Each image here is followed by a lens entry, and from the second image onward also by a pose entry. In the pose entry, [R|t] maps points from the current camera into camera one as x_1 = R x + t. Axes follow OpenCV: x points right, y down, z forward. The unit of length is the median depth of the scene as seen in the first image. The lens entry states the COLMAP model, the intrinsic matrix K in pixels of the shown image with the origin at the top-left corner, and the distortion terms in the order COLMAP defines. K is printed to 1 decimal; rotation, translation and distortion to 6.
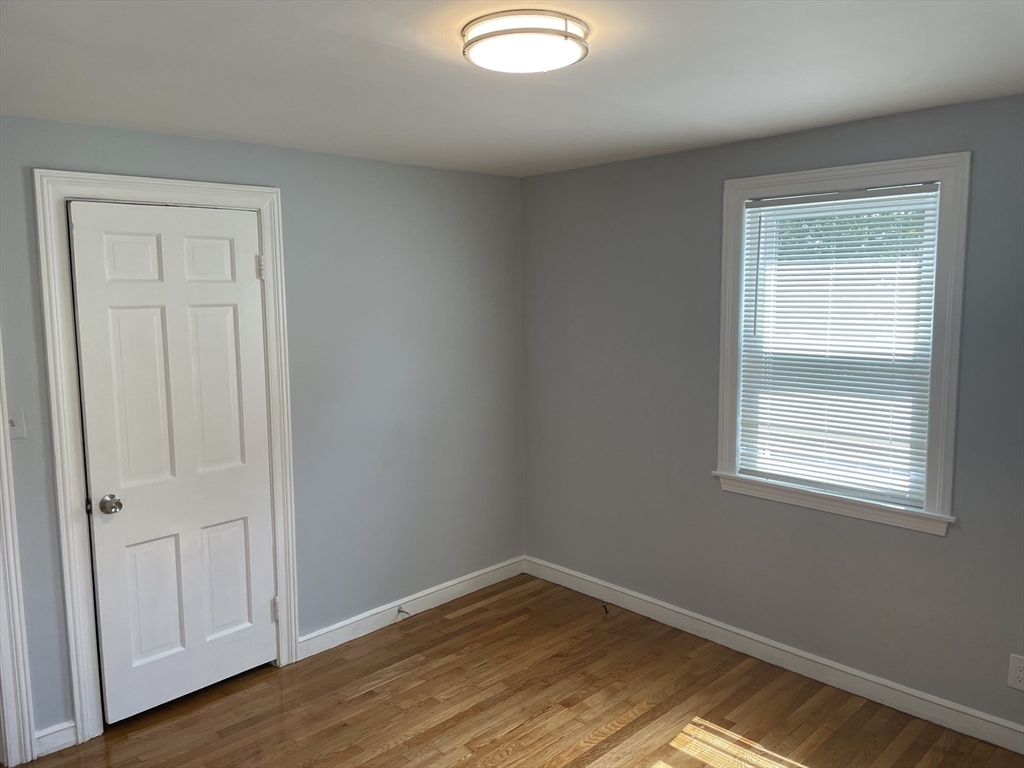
lens RADIAL K [[775.0, 0, 510.2], [0, 775.0, 377.9], [0, 0, 1]] dist [0.115734, -0.152076]
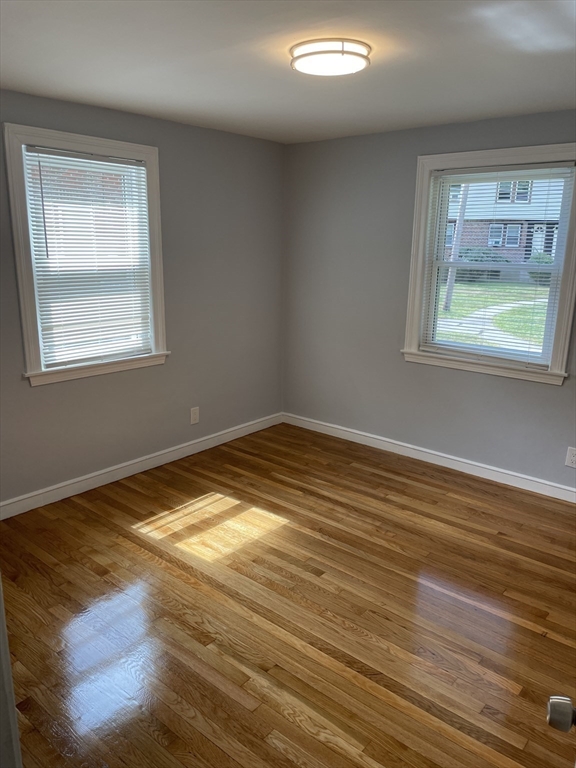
lens RADIAL K [[581.3, 0, 288.9], [0, 581.3, 377.5], [0, 0, 1]] dist [0.115734, -0.152076]
pose [[-0.100001, -0.220903, 0.970156, -0.746502], [0.100200, 0.967851, 0.230706, -0.050678], [-0.989929, 0.120280, -0.074651, 0.738300]]
